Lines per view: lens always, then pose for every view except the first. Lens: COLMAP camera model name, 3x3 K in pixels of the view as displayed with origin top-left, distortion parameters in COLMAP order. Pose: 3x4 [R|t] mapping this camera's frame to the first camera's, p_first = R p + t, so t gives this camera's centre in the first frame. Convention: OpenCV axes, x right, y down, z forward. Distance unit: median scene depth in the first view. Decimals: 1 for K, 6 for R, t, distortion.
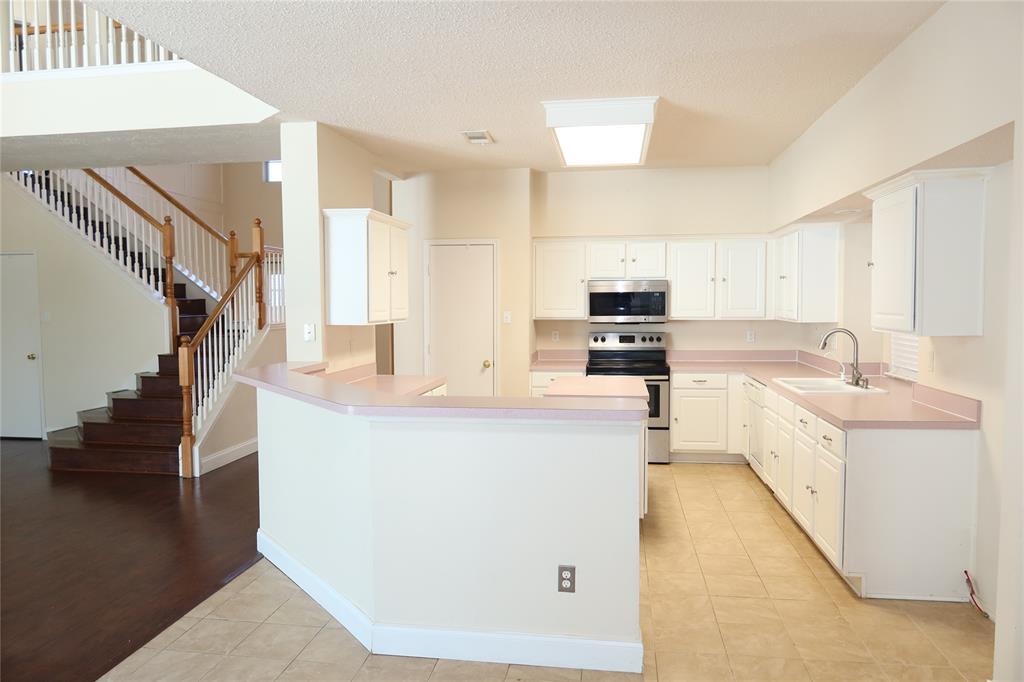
lens RADIAL K [[698.5, 0, 512.0], [0, 698.5, 341.0], [0, 0, 1]] dist [-0.025408, 0.007023]
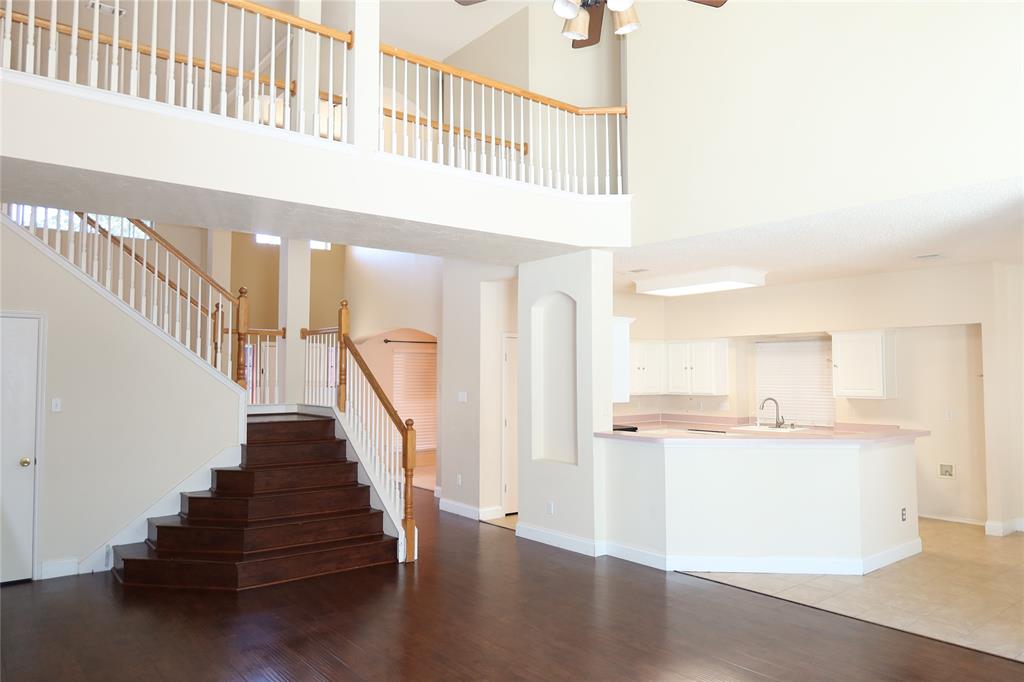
lens RADIAL K [[698.5, 0, 512.0], [0, 698.5, 341.0], [0, 0, 1]] dist [-0.025408, 0.007023]
pose [[0.679005, 0.040734, 0.733003, -1.014144], [0.039411, 0.994997, -0.091801, -0.018936], [-0.733075, 0.091222, 0.674002, 0.173522]]
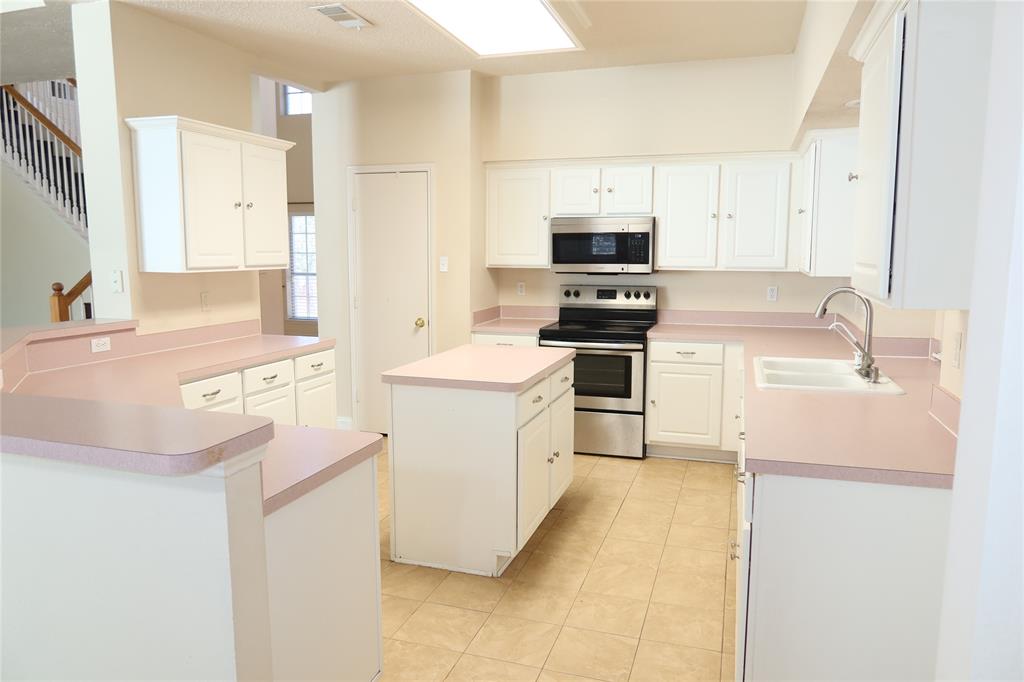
lens RADIAL K [[698.5, 0, 512.0], [0, 698.5, 341.0], [0, 0, 1]] dist [-0.025408, 0.007023]
pose [[0.985984, 0.028794, -0.164336, 0.201307], [-0.016326, 0.996919, 0.076723, -0.009140], [0.166039, -0.072964, 0.983416, 0.227775]]
